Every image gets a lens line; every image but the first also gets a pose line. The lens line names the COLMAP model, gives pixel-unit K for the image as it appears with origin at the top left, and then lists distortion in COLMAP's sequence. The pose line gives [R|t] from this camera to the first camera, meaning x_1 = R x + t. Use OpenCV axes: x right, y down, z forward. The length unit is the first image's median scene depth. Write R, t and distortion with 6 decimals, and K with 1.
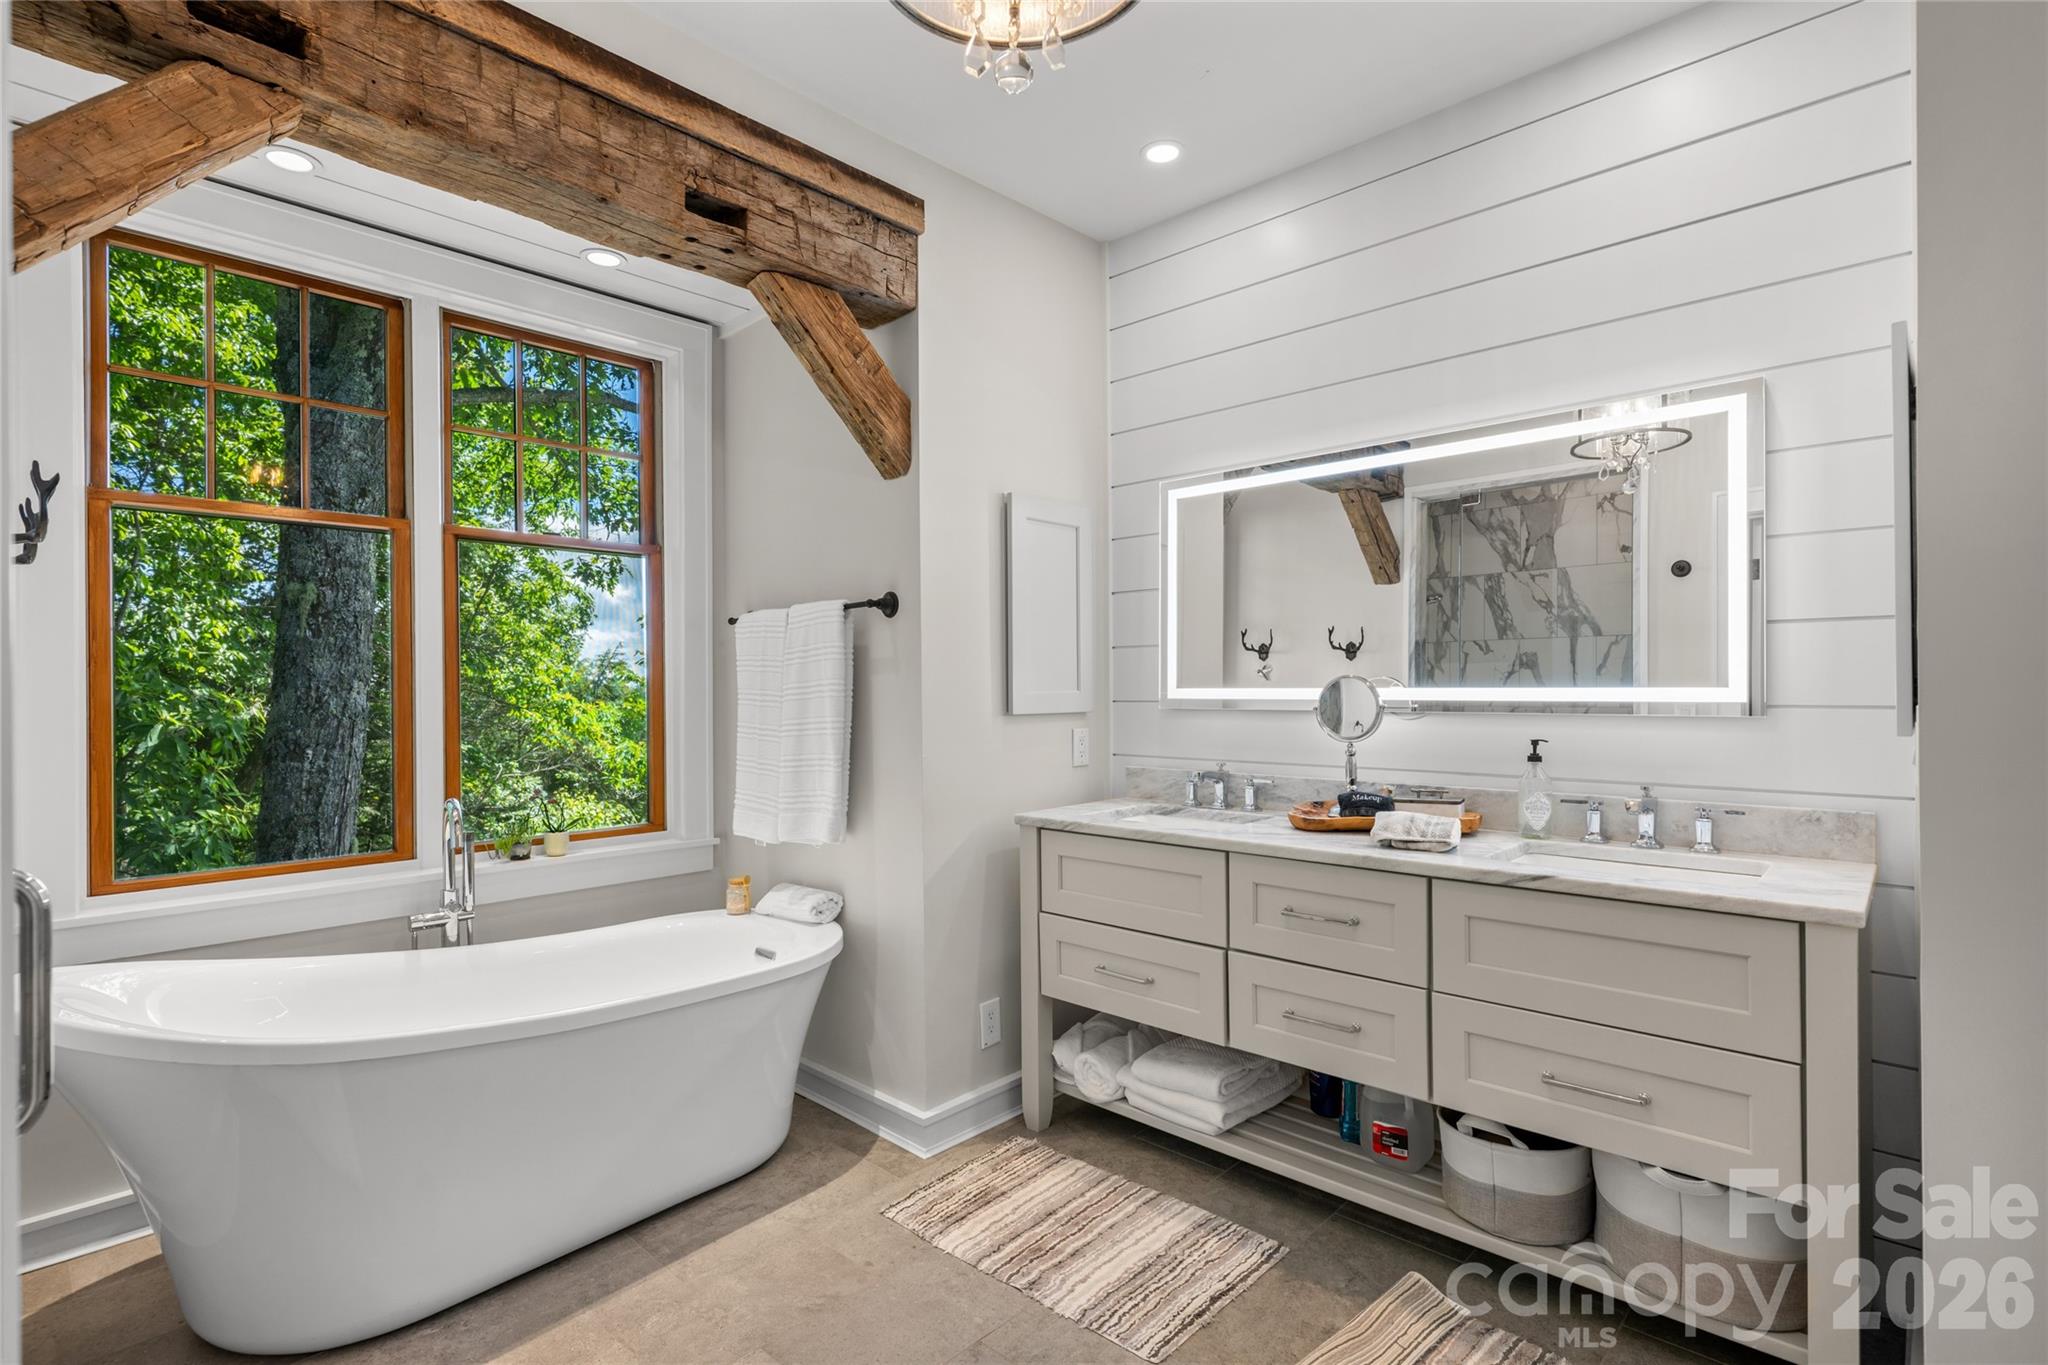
lens RADIAL K [[983.5, 0, 1020.6], [0, 983.5, 684.0], [0, 0, 1]] dist [-0.001505, 0.001307]
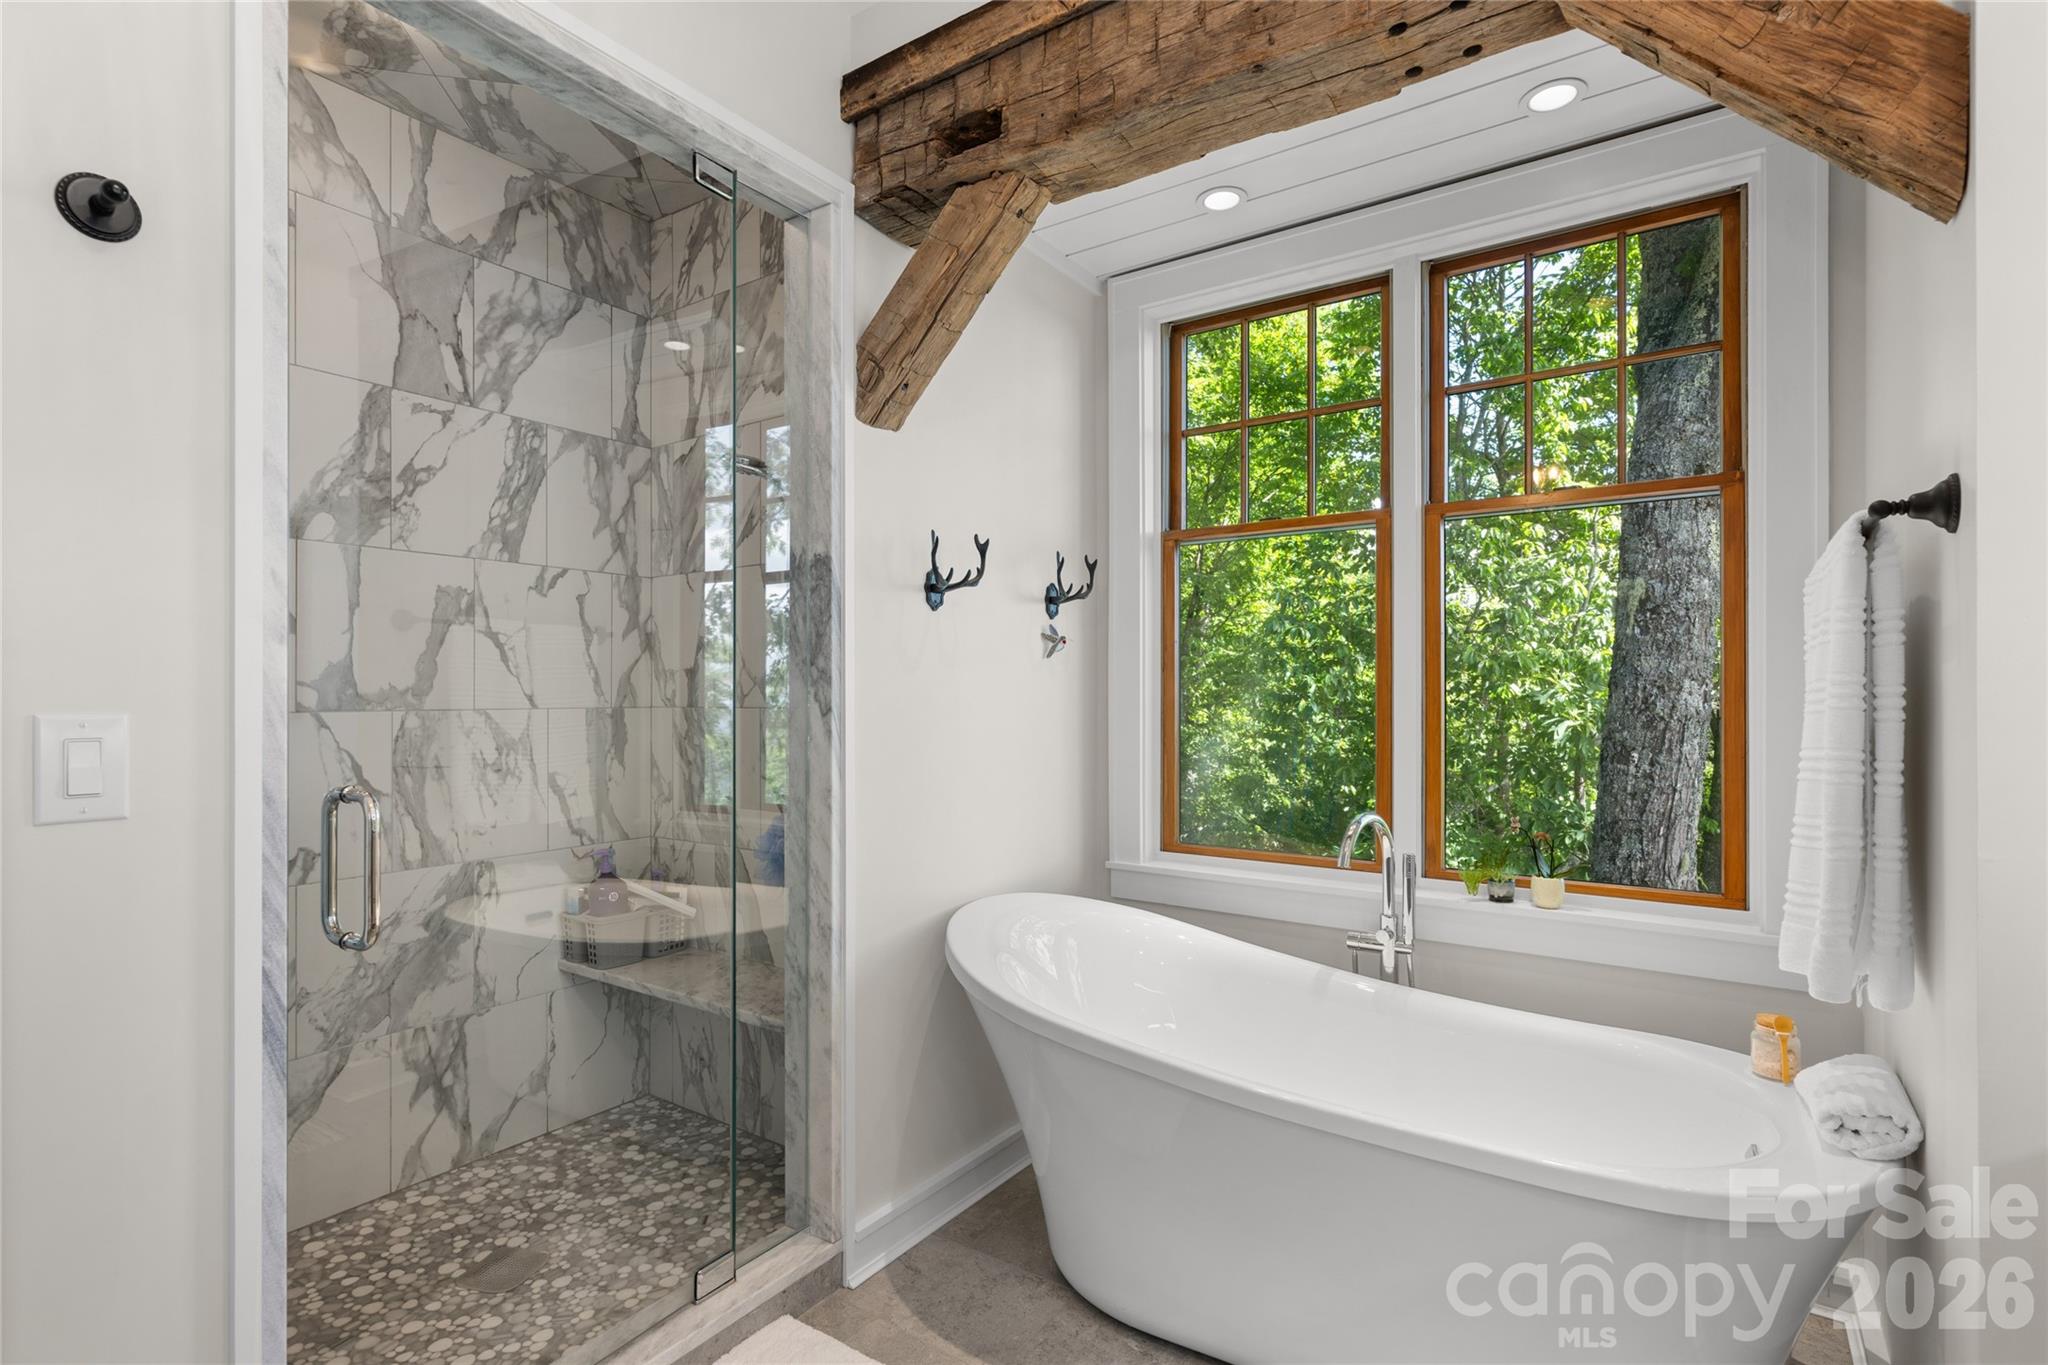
lens RADIAL K [[983.5, 0, 1024.9], [0, 983.5, 700.3], [0, 0, 1]] dist [-0.001505, 0.001307]
pose [[0.162021, 0.008104, -0.986754, 0.122999], [0.010443, 0.999896, 0.009927, 0.000102], [0.986732, -0.011913, 0.161920, 0.262599]]
